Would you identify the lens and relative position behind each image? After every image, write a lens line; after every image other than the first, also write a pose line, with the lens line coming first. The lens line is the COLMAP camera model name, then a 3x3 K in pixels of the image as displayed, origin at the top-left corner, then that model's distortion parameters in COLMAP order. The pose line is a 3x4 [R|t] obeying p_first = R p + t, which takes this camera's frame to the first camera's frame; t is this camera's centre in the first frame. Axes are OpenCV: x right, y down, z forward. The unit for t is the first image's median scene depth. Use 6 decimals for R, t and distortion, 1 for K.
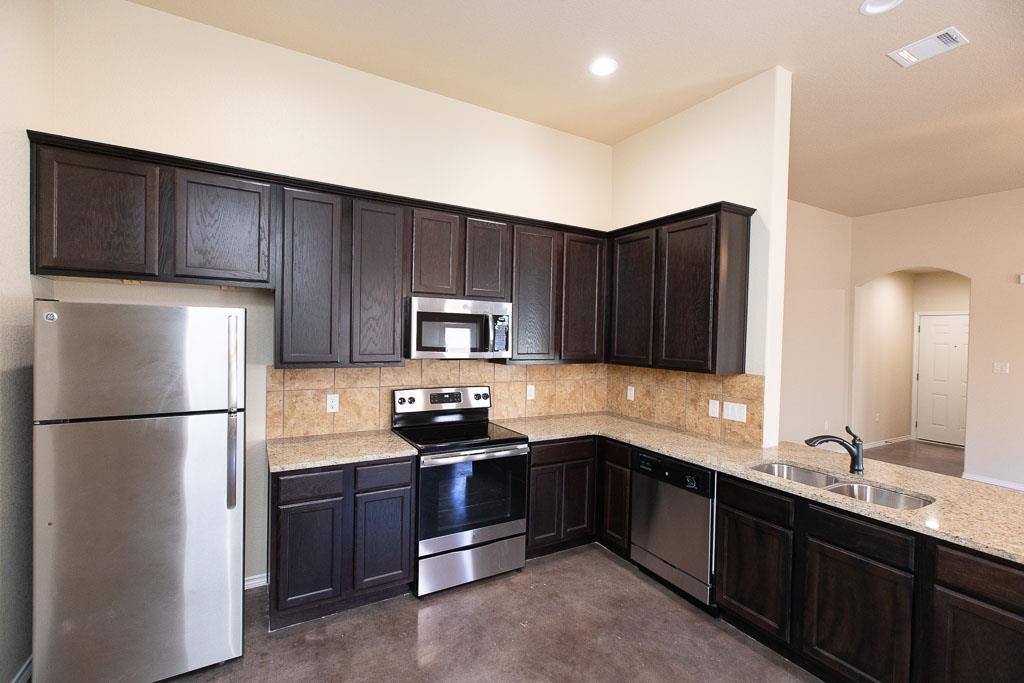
lens RADIAL K [[457.4, 0, 510.5], [0, 457.4, 342.5], [0, 0, 1]] dist [0.000070, 0.000140]
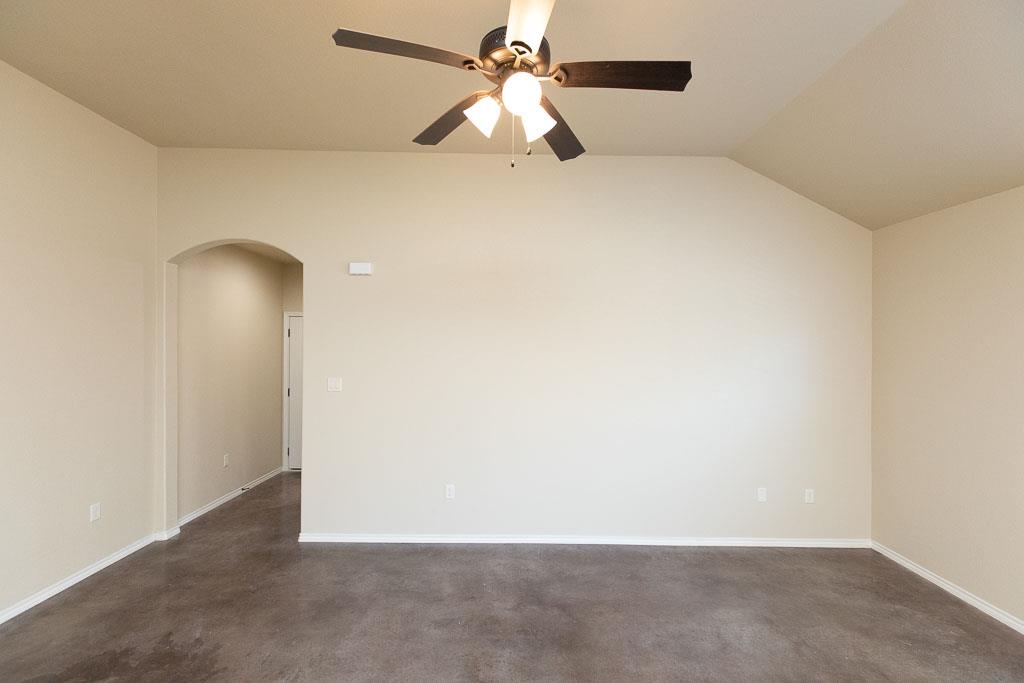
lens RADIAL K [[452.2, 0, 515.9], [0, 452.2, 343.7], [0, 0, 1]] dist [-0.000034, 0.000312]
pose [[0.496082, -0.014406, 0.868156, 0.978384], [0.017816, 0.999821, 0.006410, -0.019288], [-0.868093, 0.012287, 0.496250, 0.632295]]
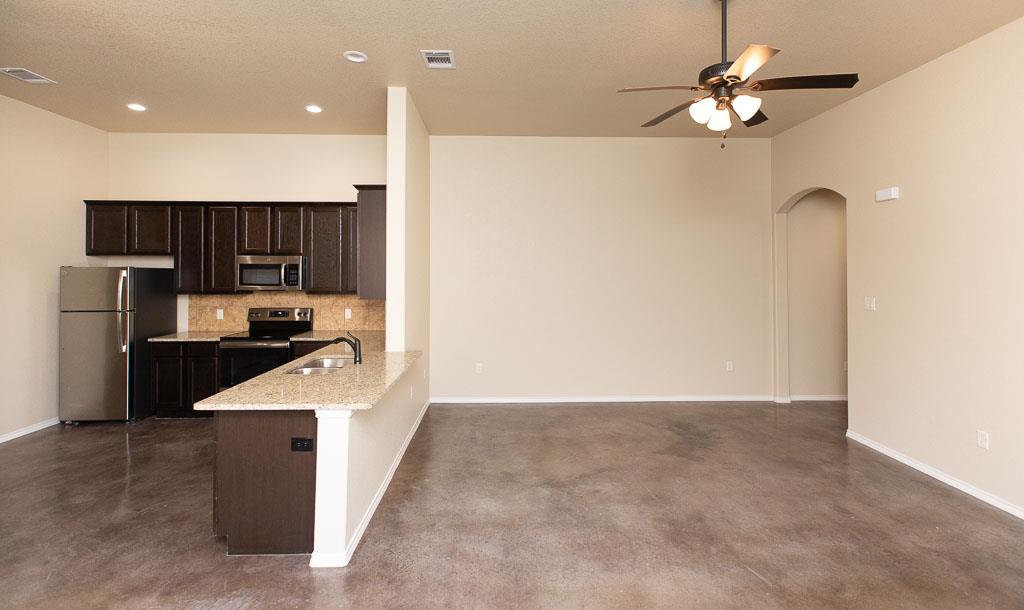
lens RADIAL K [[453.9, 0, 508.7], [0, 453.9, 268.9], [0, 0, 1]] dist [0.000353, 0.000021]
pose [[0.876371, -0.025626, -0.480955, 1.524445], [0.009955, 0.999334, -0.035107, 0.025234], [0.481534, 0.025979, 0.876042, -0.053501]]
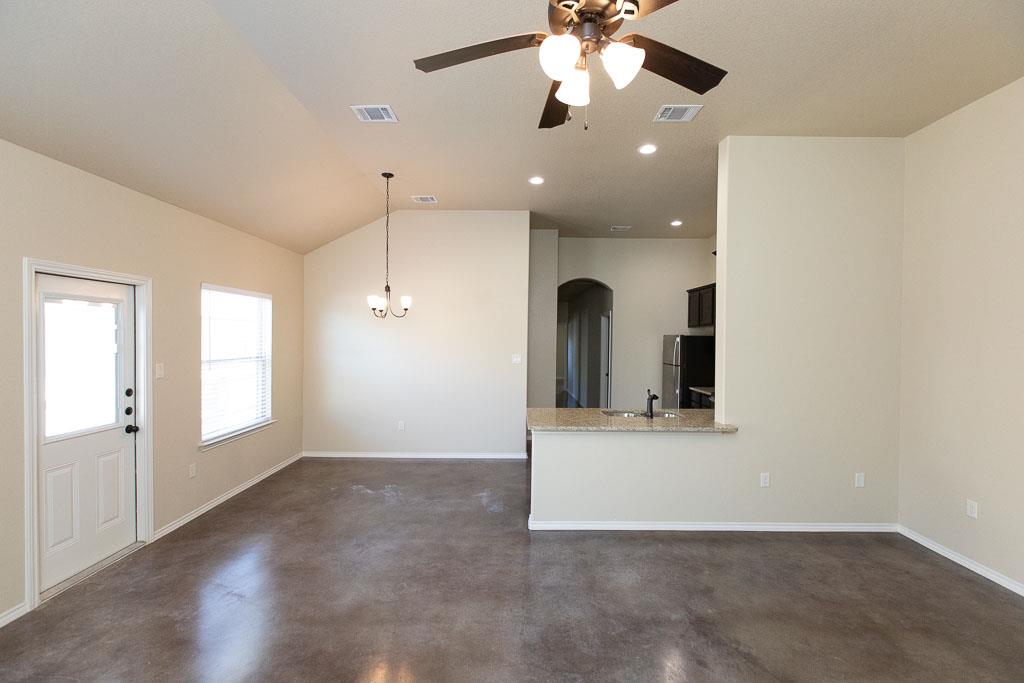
lens RADIAL K [[452.2, 0, 515.9], [0, 452.2, 343.7], [0, 0, 1]] dist [-0.000034, 0.000312]
pose [[-0.496398, -0.015772, -0.867952, 1.968949], [-0.038609, 0.999247, 0.003924, 0.015591], [0.867236, 0.035459, -0.496633, 1.115188]]
